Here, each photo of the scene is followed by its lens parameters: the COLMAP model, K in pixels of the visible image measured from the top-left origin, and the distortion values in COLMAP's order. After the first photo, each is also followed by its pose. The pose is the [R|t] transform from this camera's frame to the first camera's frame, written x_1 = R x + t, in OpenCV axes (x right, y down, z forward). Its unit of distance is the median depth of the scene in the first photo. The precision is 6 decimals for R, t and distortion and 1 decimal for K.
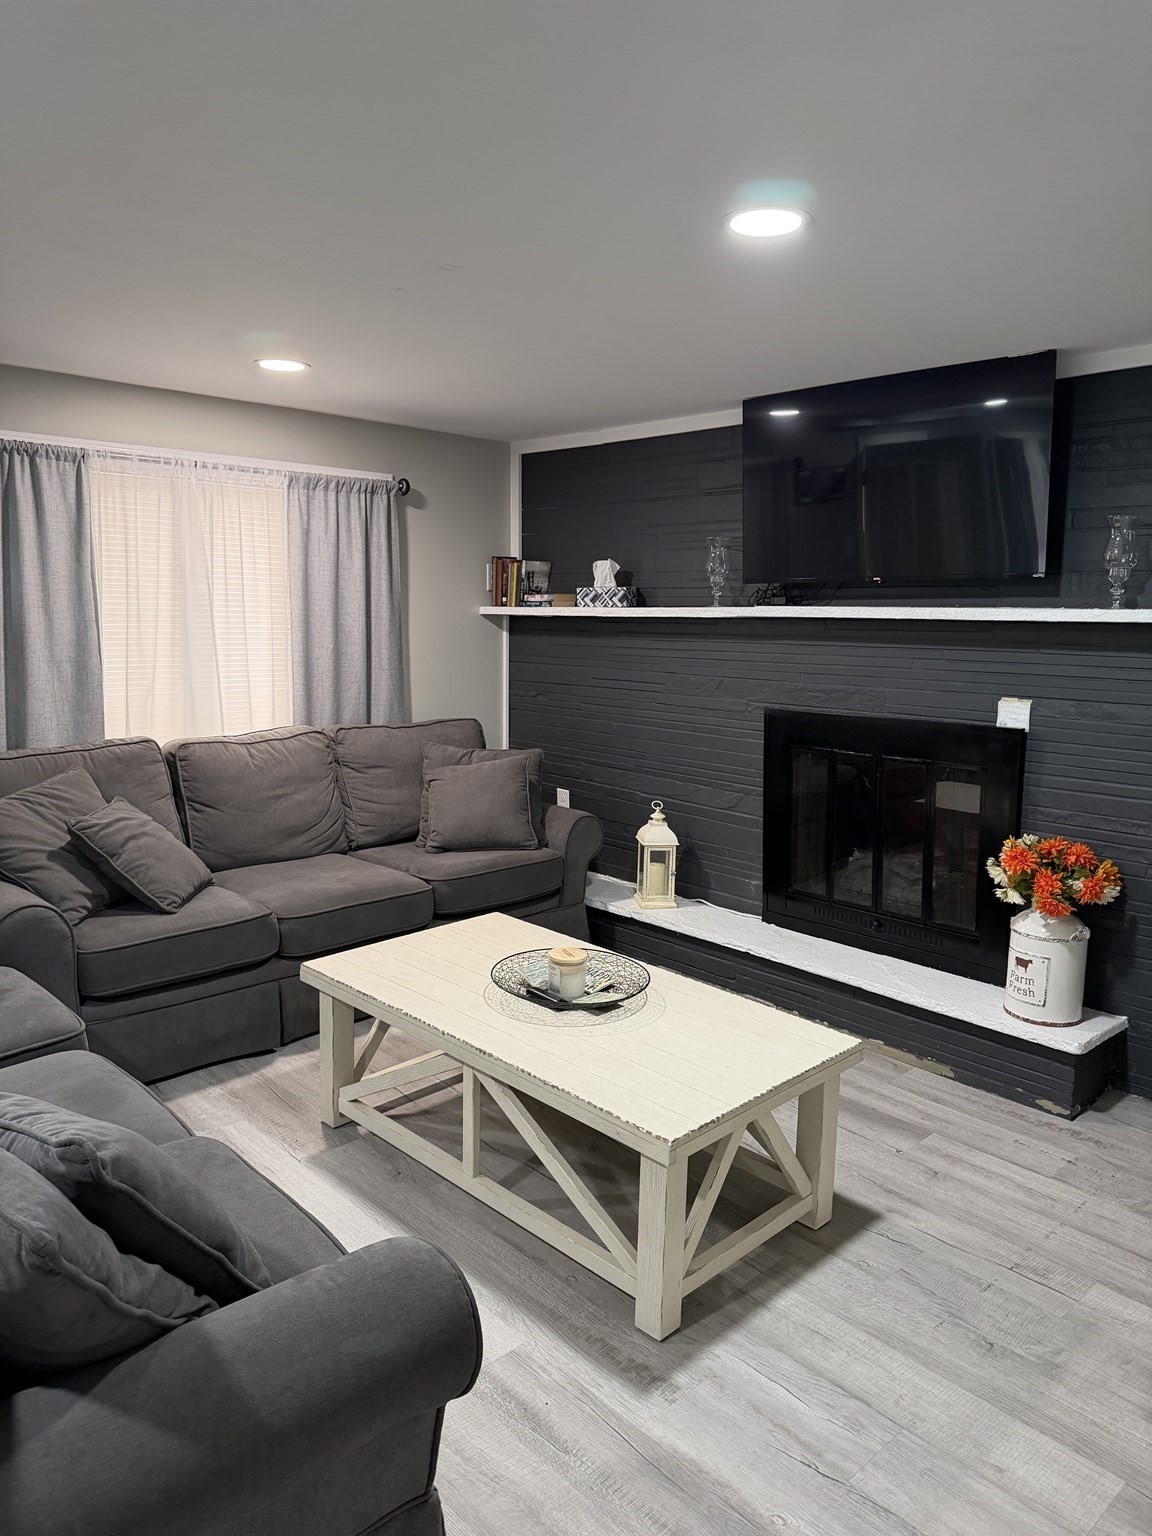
lens RADIAL K [[1078.1, 0, 576.0], [0, 1078.1, 768.0], [0, 0, 1]] dist [0.000968, -0.000116]
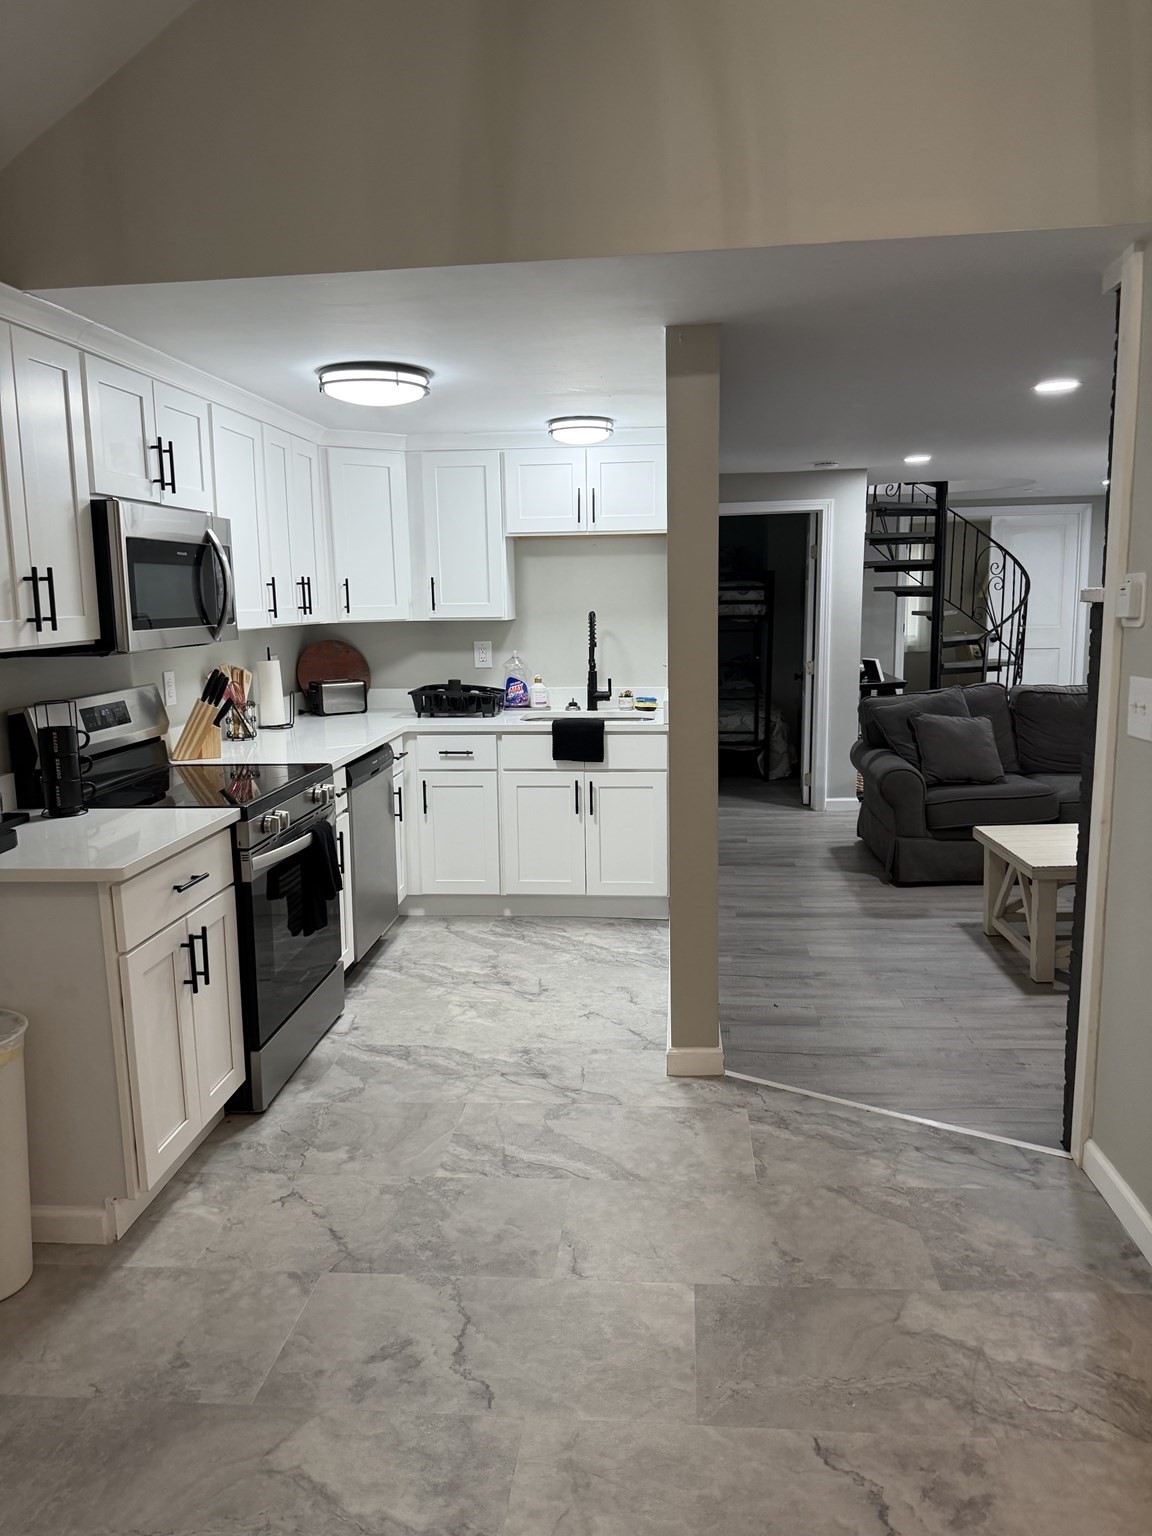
lens RADIAL K [[1078.1, 0, 576.0], [0, 1078.1, 768.0], [0, 0, 1]] dist [0.000968, -0.000116]
pose [[-0.744283, 0.100485, -0.660261, 2.024034], [-0.097076, 0.961840, 0.255811, -0.241007], [0.660771, 0.254491, -0.706127, 1.868541]]
